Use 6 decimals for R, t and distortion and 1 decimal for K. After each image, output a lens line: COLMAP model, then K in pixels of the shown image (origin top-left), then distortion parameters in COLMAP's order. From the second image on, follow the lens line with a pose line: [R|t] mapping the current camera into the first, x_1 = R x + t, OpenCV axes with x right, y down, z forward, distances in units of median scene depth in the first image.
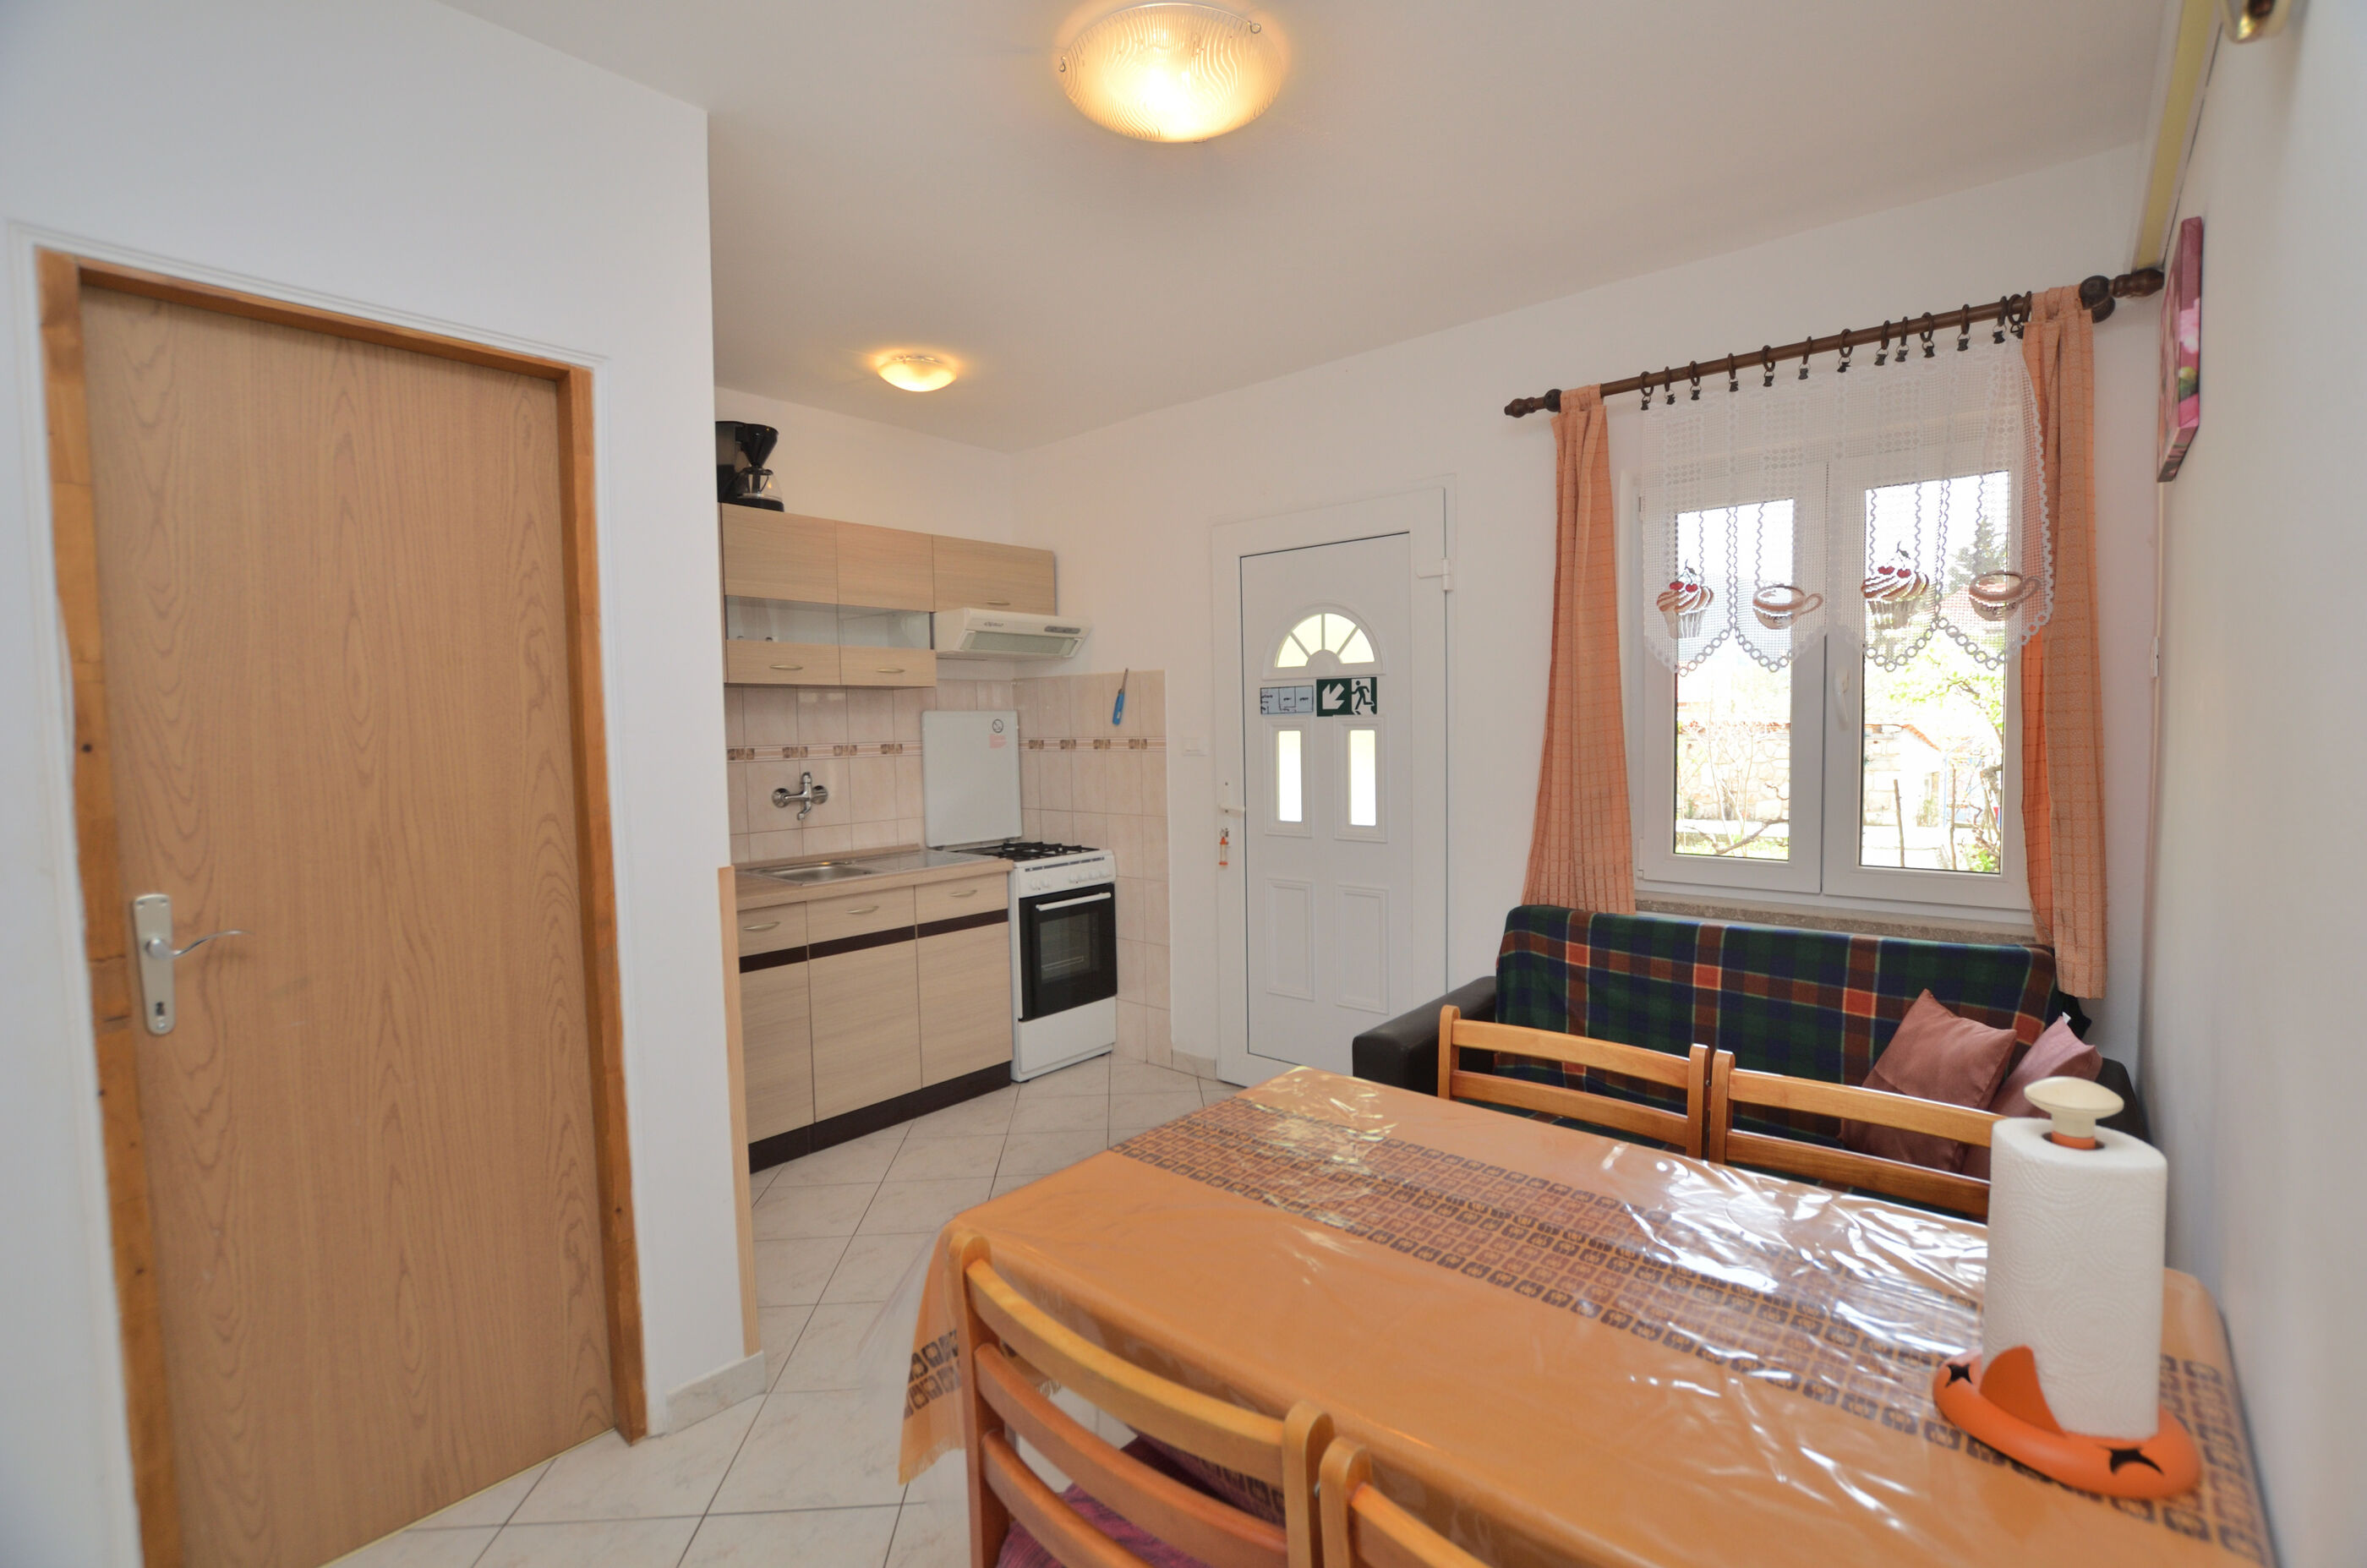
lens RADIAL K [[1032.4, 0, 1199.9], [0, 1032.4, 784.5], [0, 0, 1]] dist [-0.024283, -0.000135]
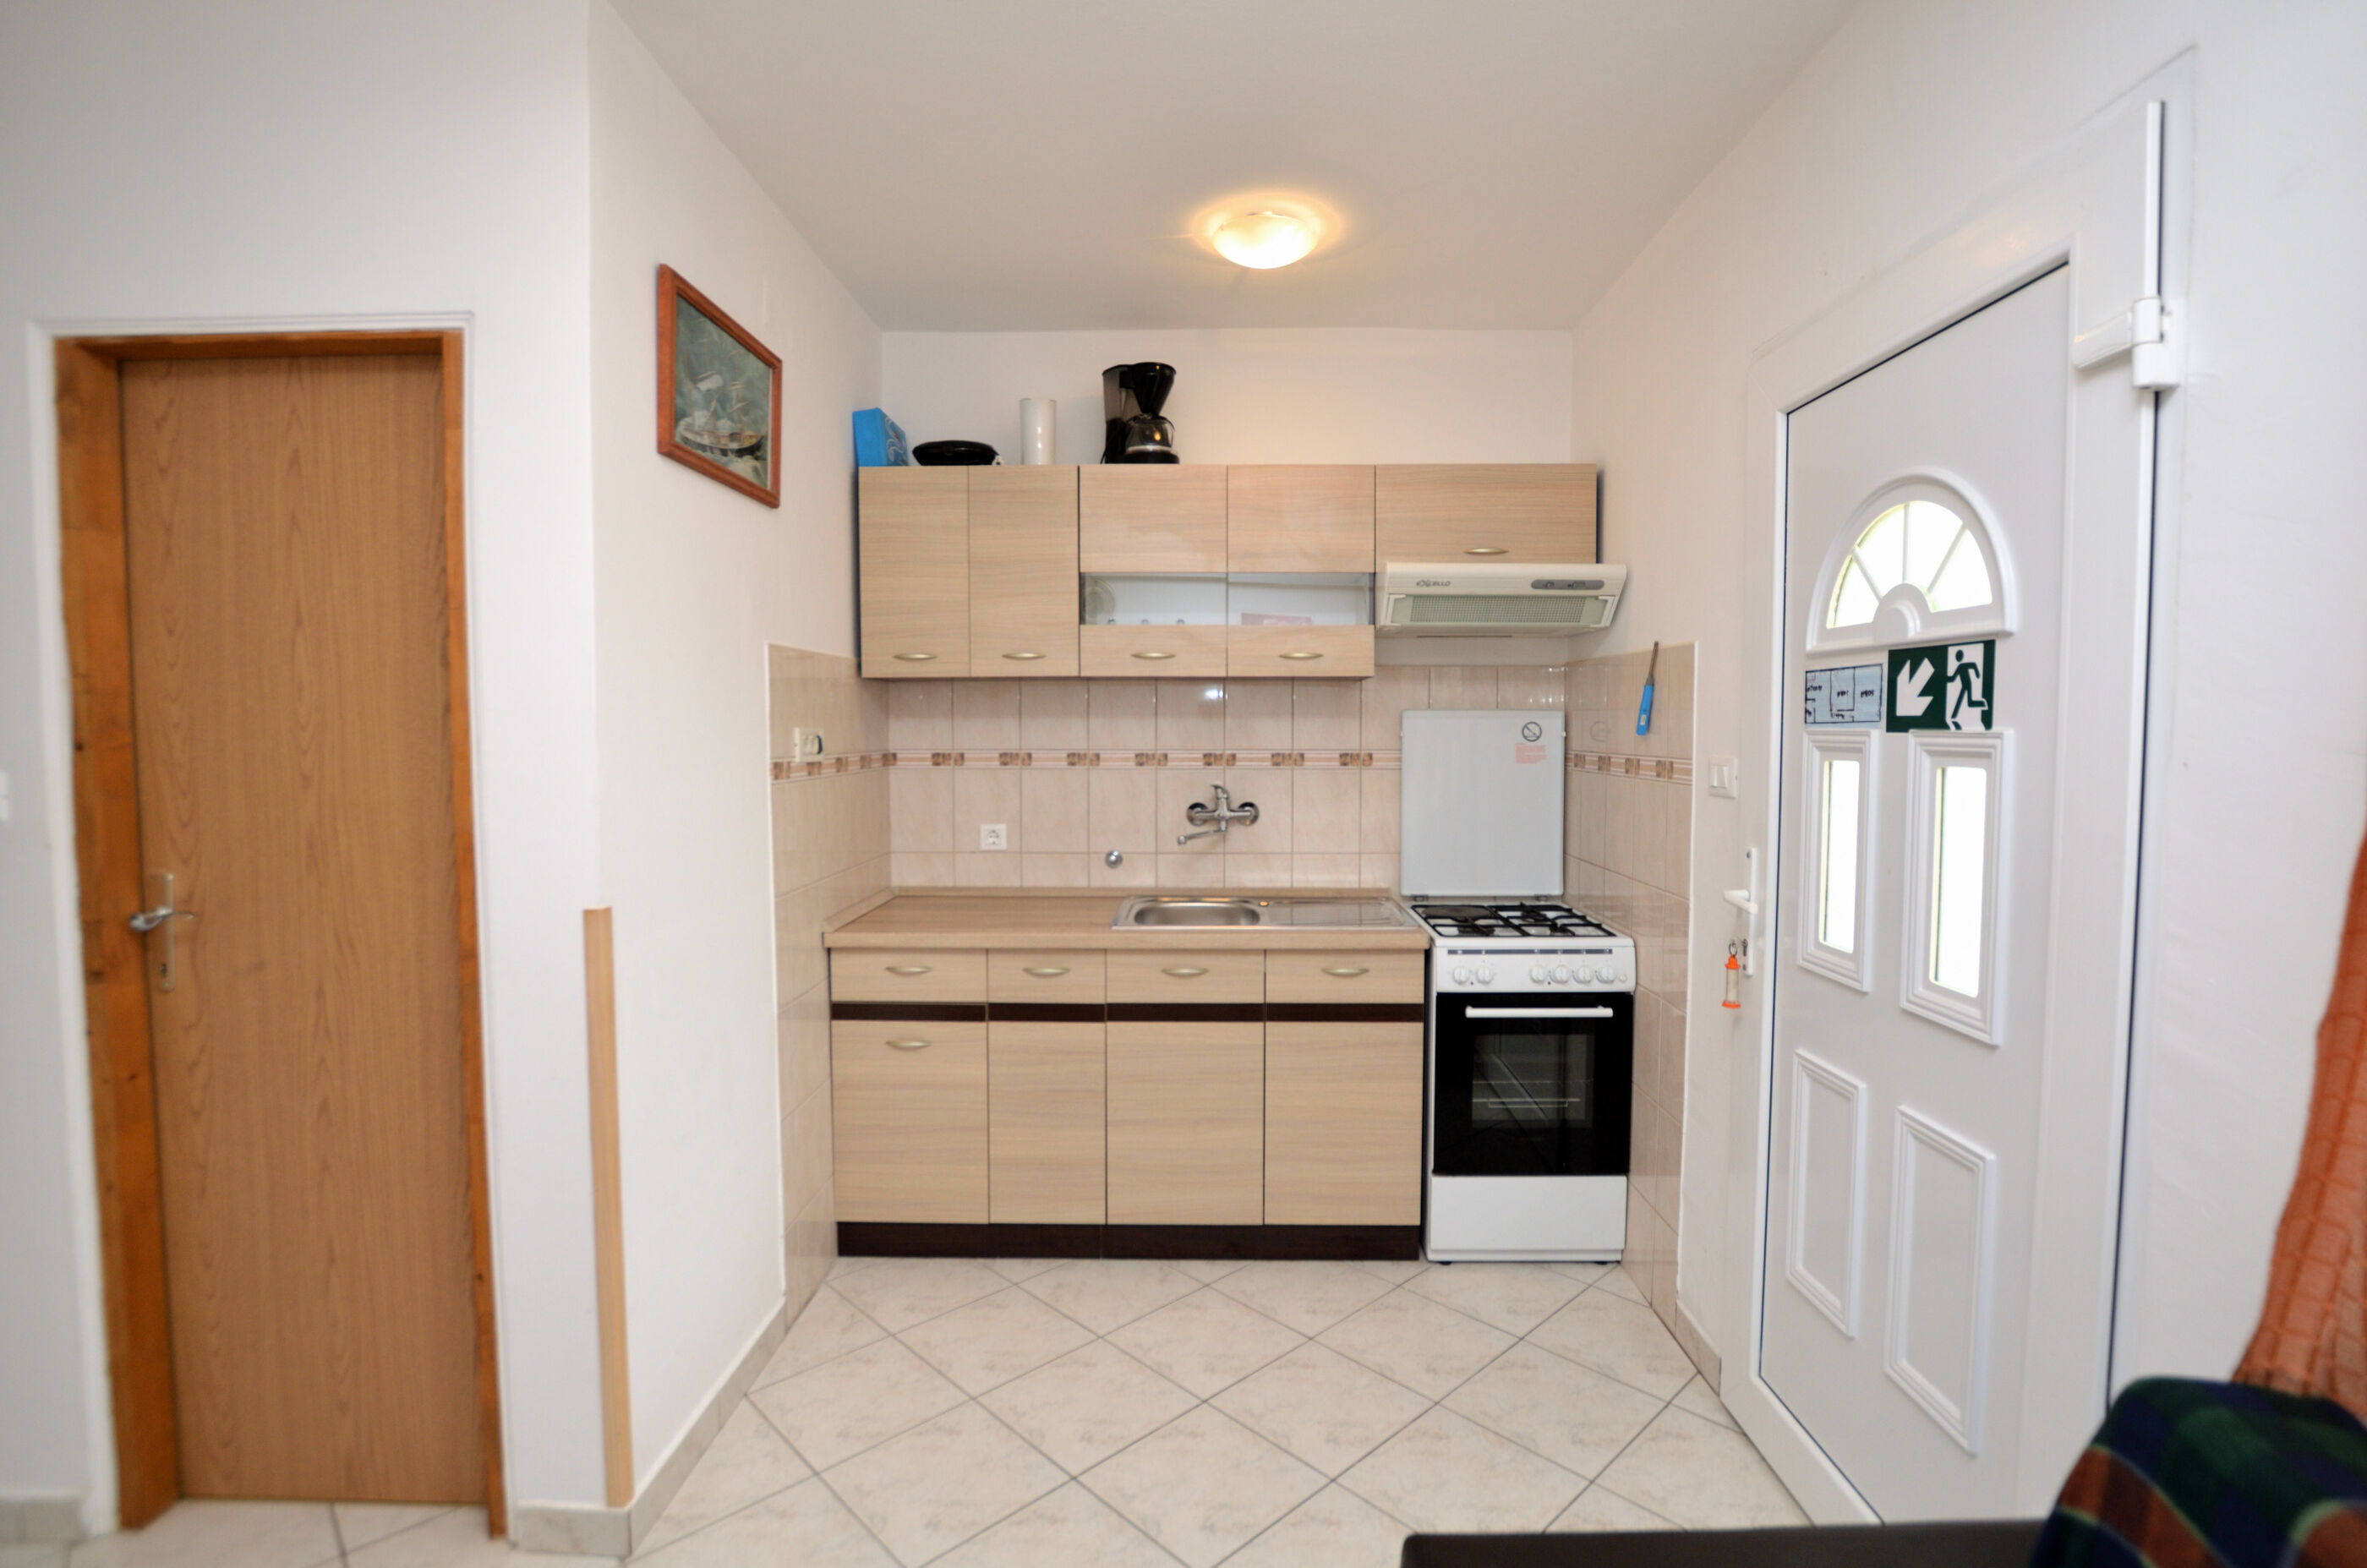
lens RADIAL K [[1097.8, 0, 1191.9], [0, 1097.8, 778.9], [0, 0, 1]] dist [-0.028121, 0.000308]
pose [[0.646370, 0.054948, -0.761043, 0.281425], [-0.055458, 0.998149, 0.024966, -0.040125], [0.761006, 0.026068, 0.648221, 0.458134]]
